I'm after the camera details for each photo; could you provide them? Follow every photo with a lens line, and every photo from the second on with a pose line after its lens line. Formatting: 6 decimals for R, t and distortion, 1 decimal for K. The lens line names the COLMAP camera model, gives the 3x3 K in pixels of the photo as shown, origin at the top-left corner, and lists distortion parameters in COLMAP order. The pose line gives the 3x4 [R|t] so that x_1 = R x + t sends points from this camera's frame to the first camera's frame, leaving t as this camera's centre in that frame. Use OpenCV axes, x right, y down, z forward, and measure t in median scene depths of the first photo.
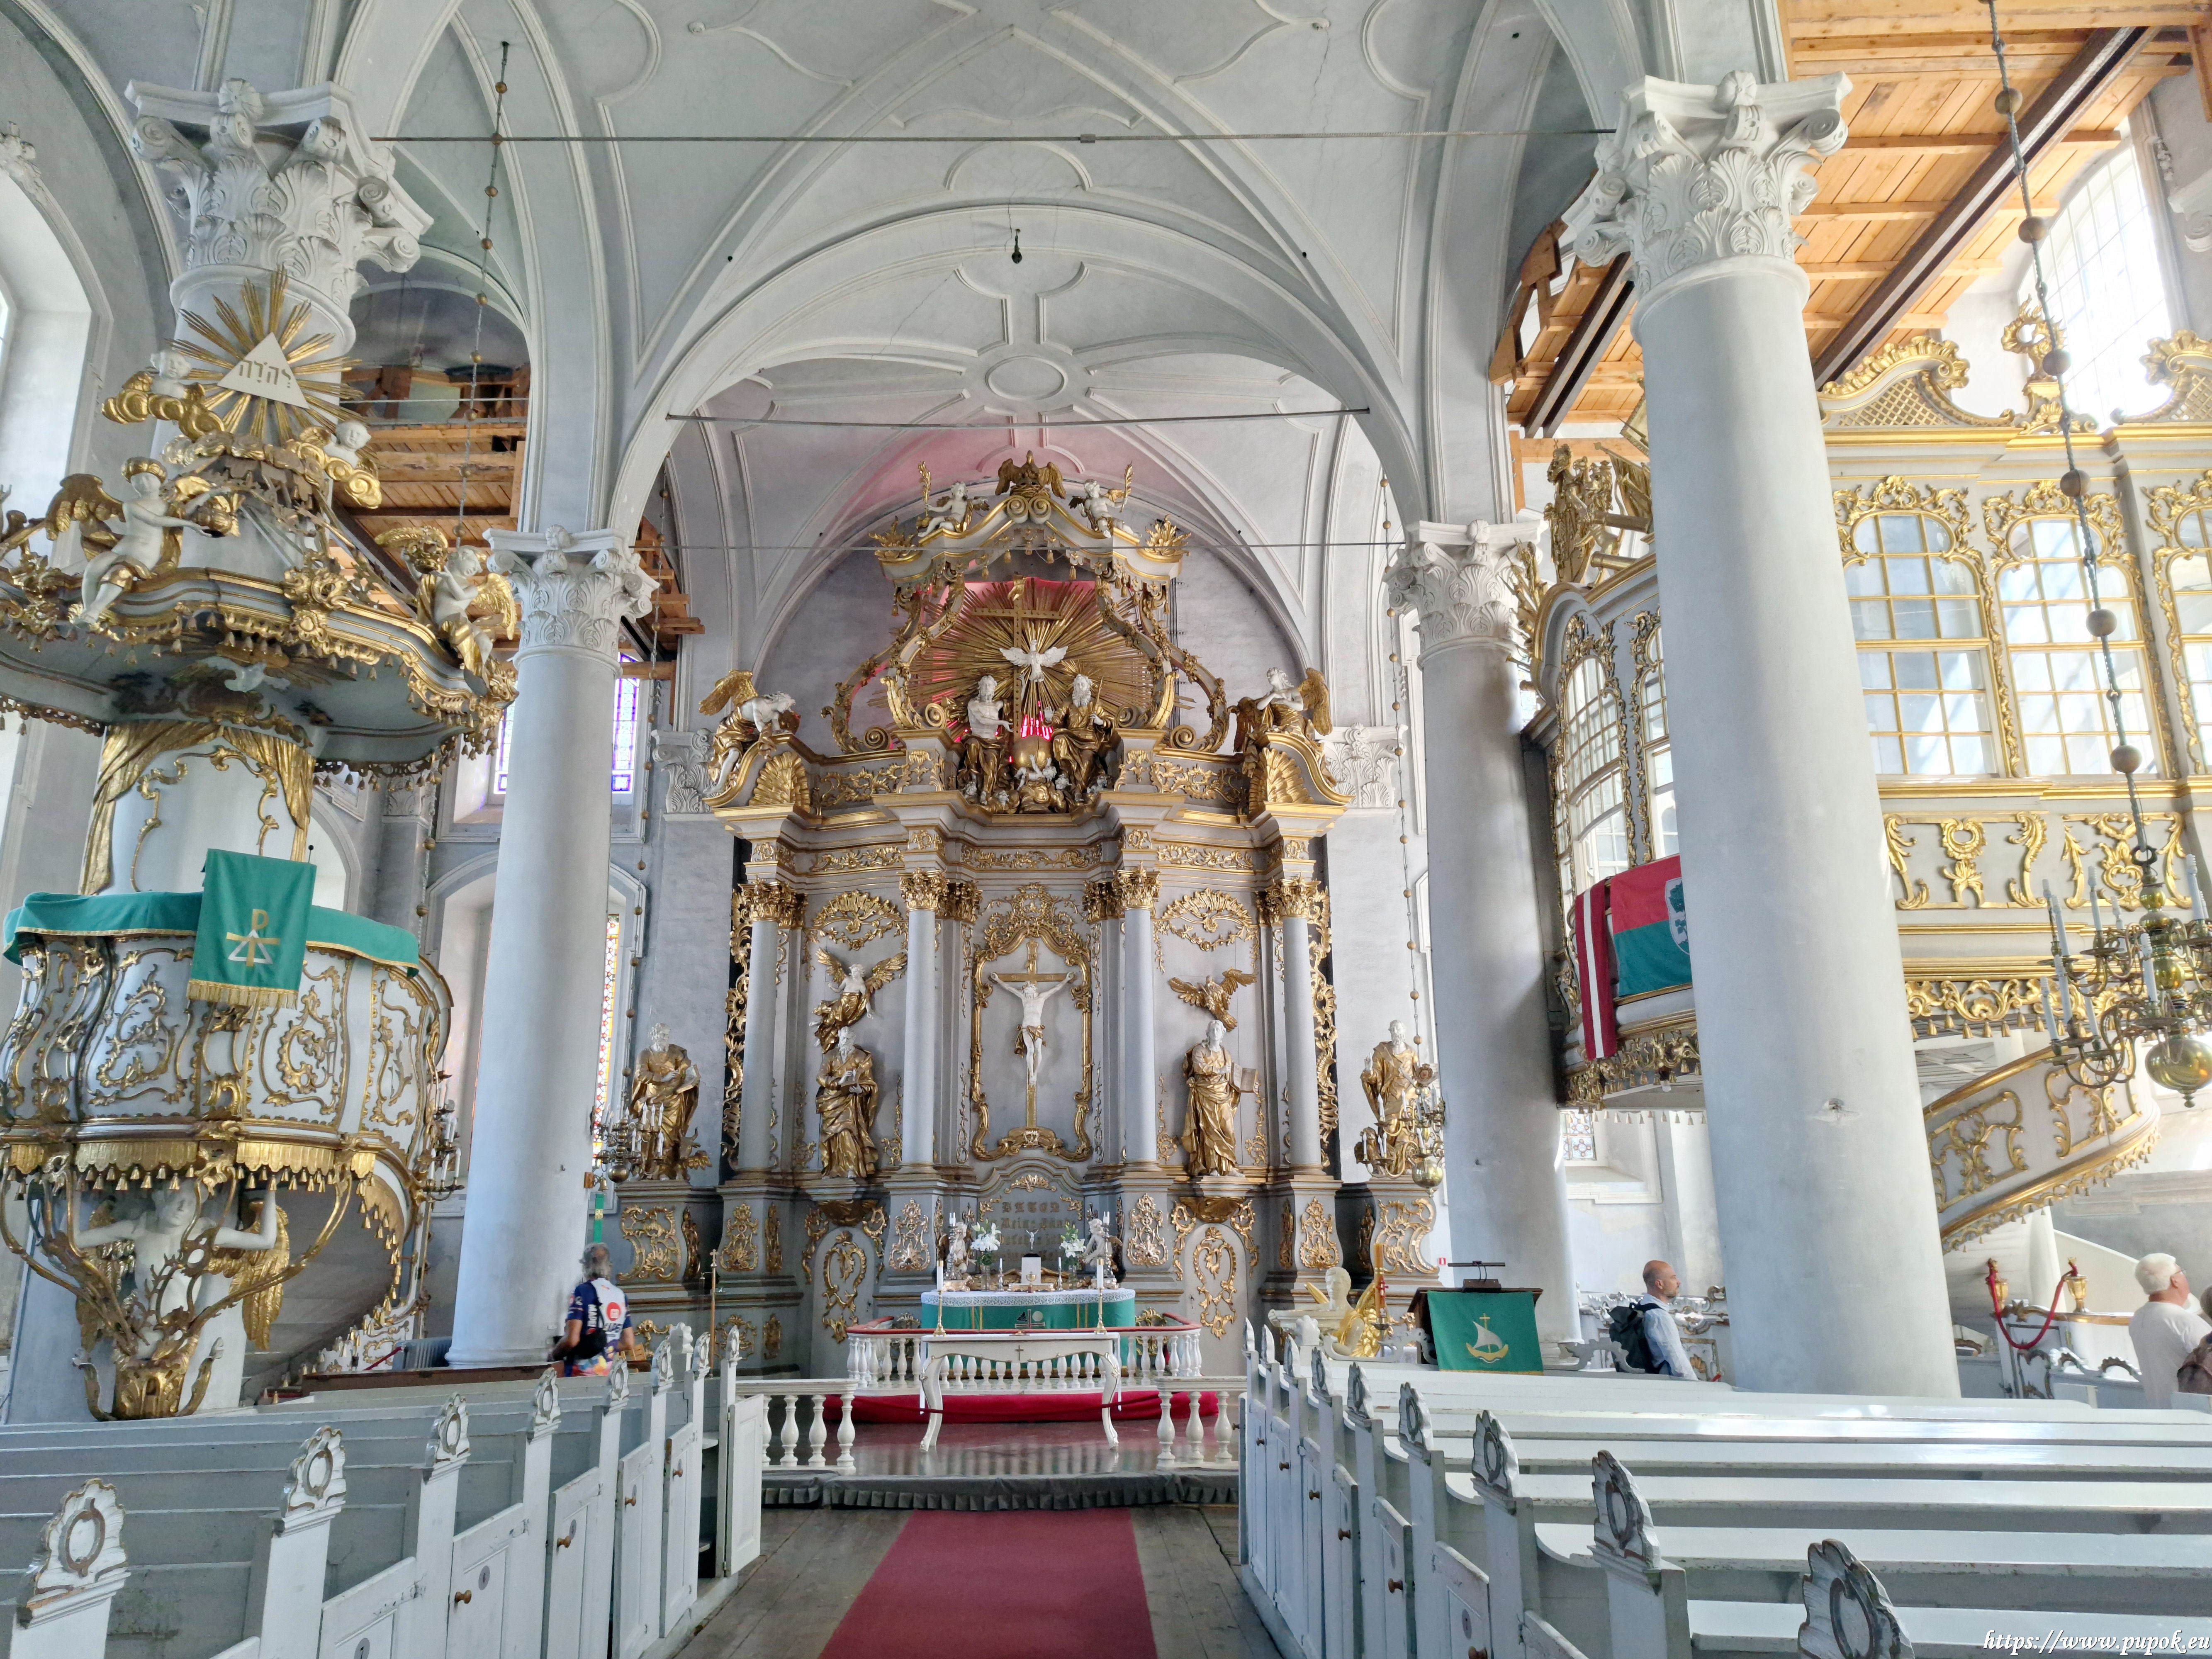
lens RADIAL K [[1533.2, 0, 1076.5], [0, 1533.2, 850.6], [0, 0, 1]] dist [0.133462, -0.153727]
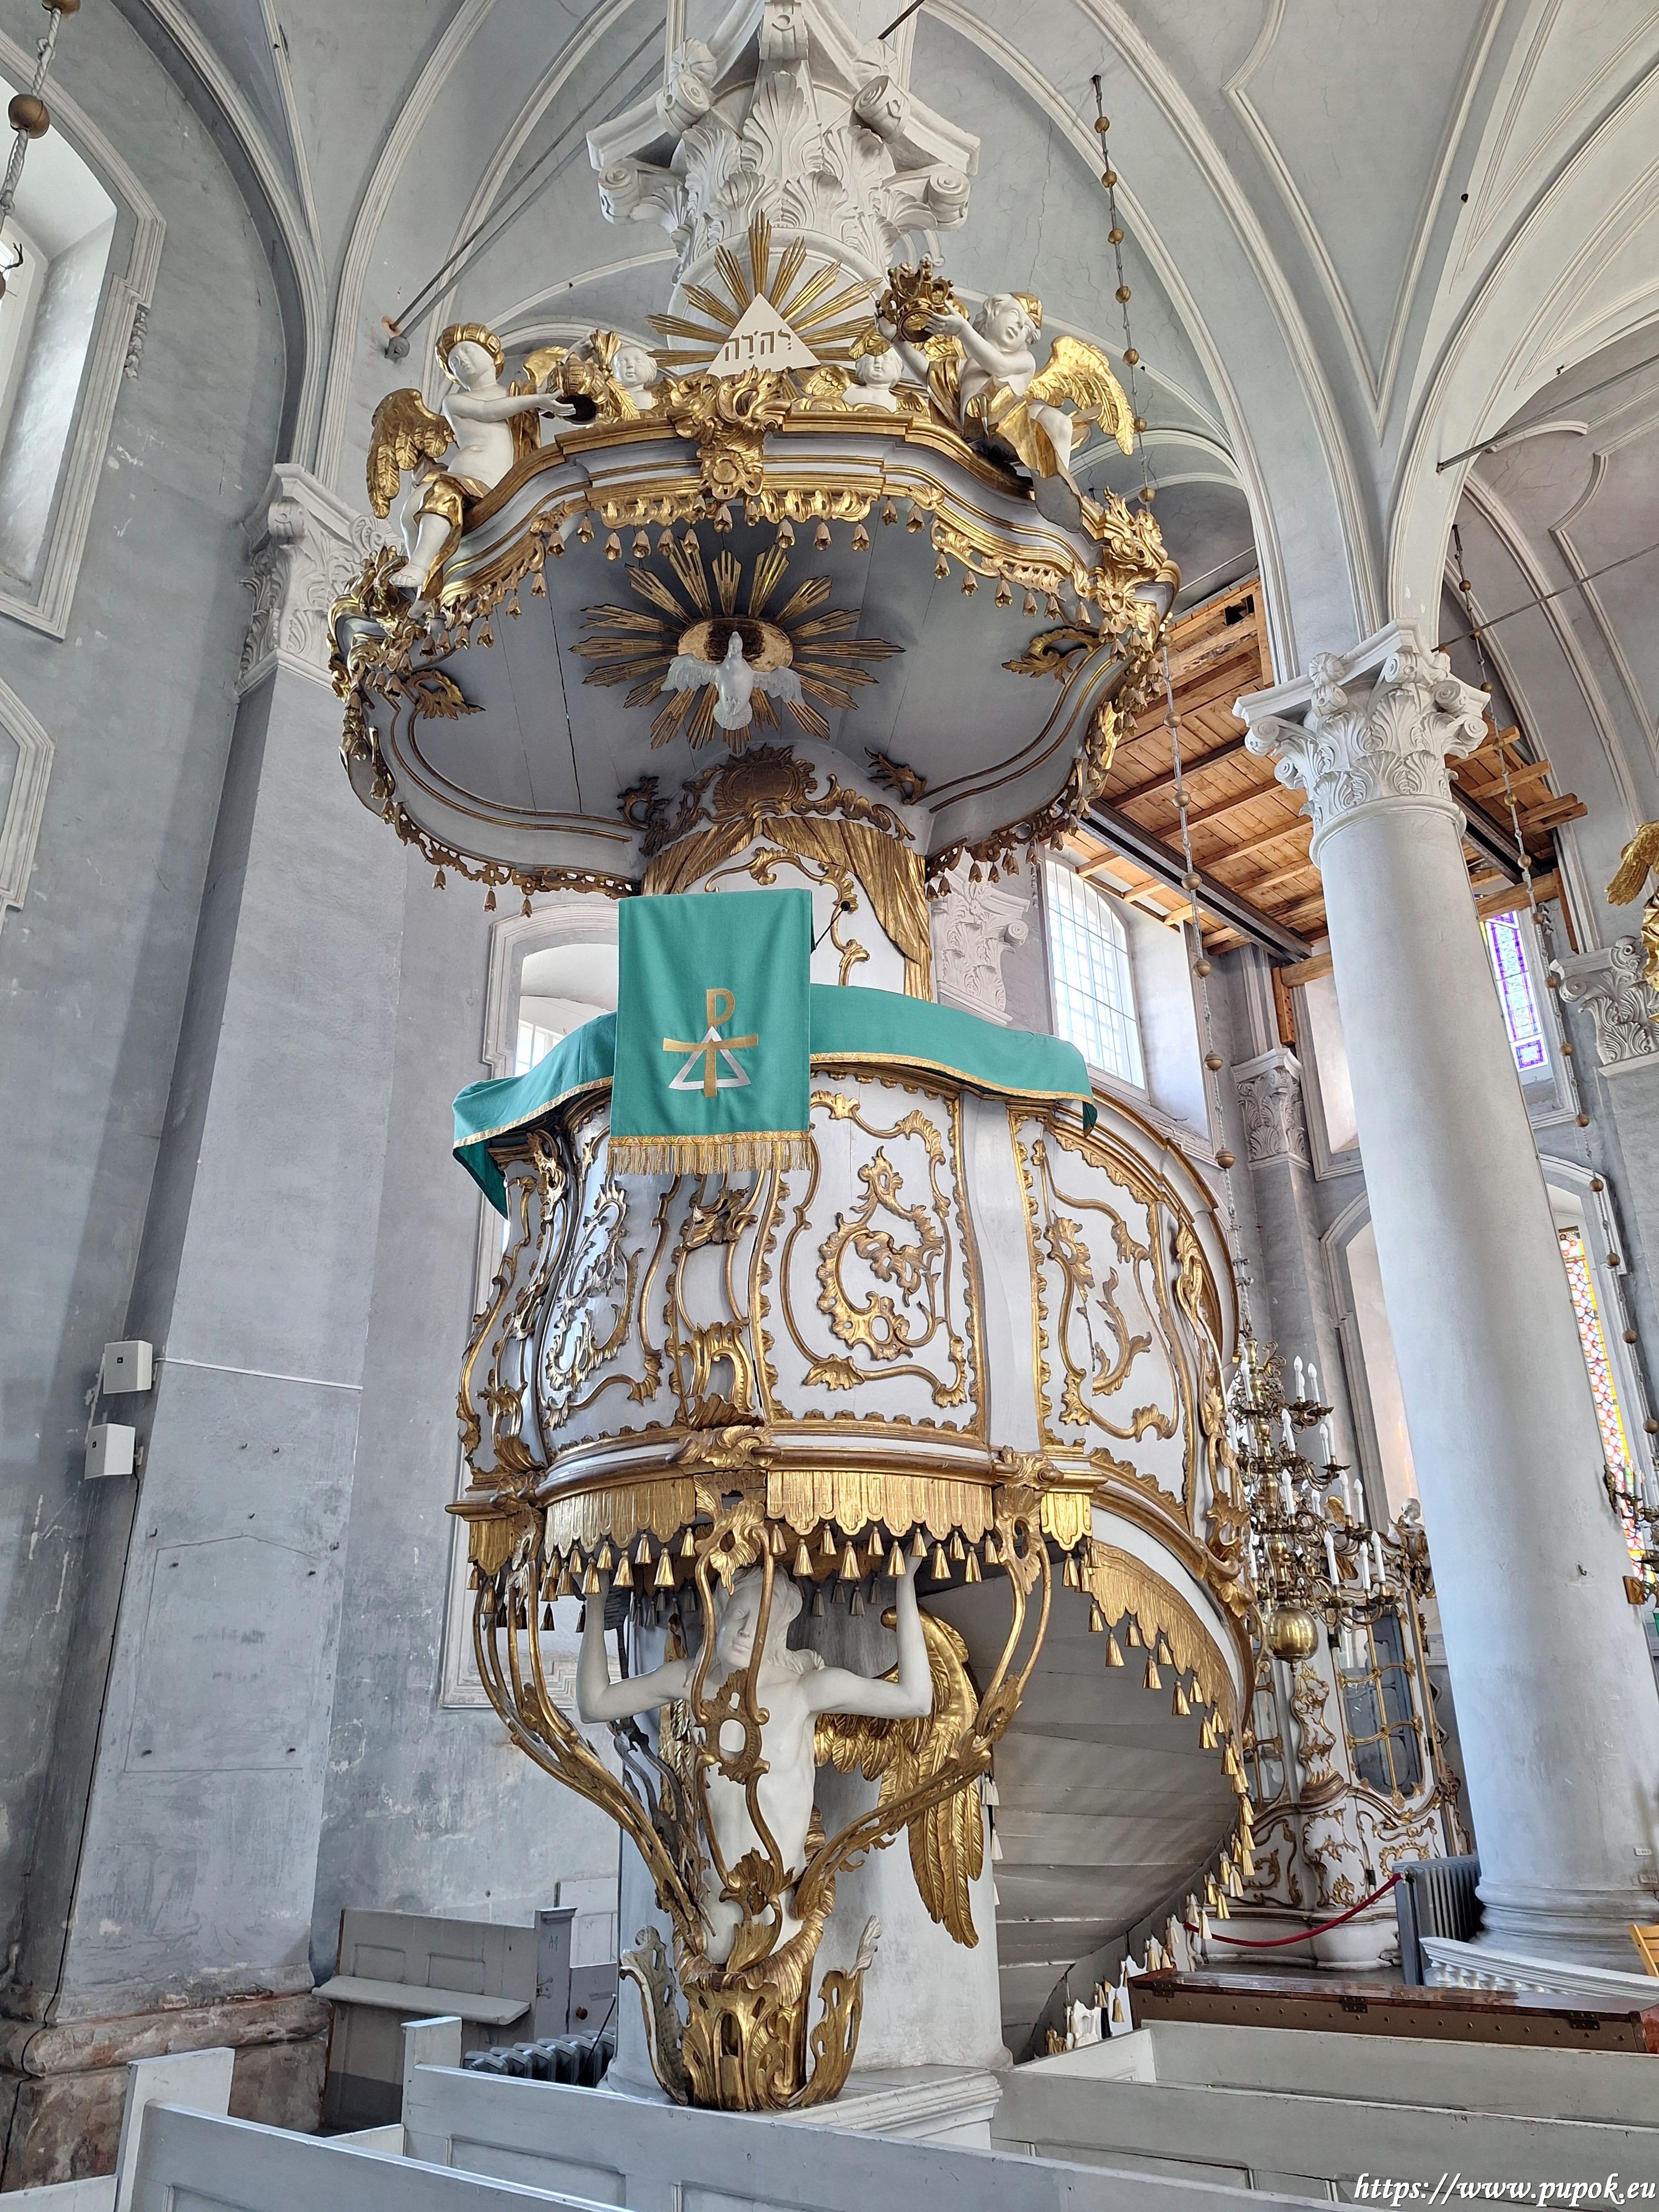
lens RADIAL K [[1502.4, 0, 829.5], [0, 1502.4, 1106.0], [0, 0, 1]] dist [0.127619, -0.207258]
pose [[0.716574, -0.271659, -0.642435, -0.159133], [0.188072, 0.962177, -0.197089, 0.133487], [0.671678, 0.020405, 0.740563, 0.527244]]
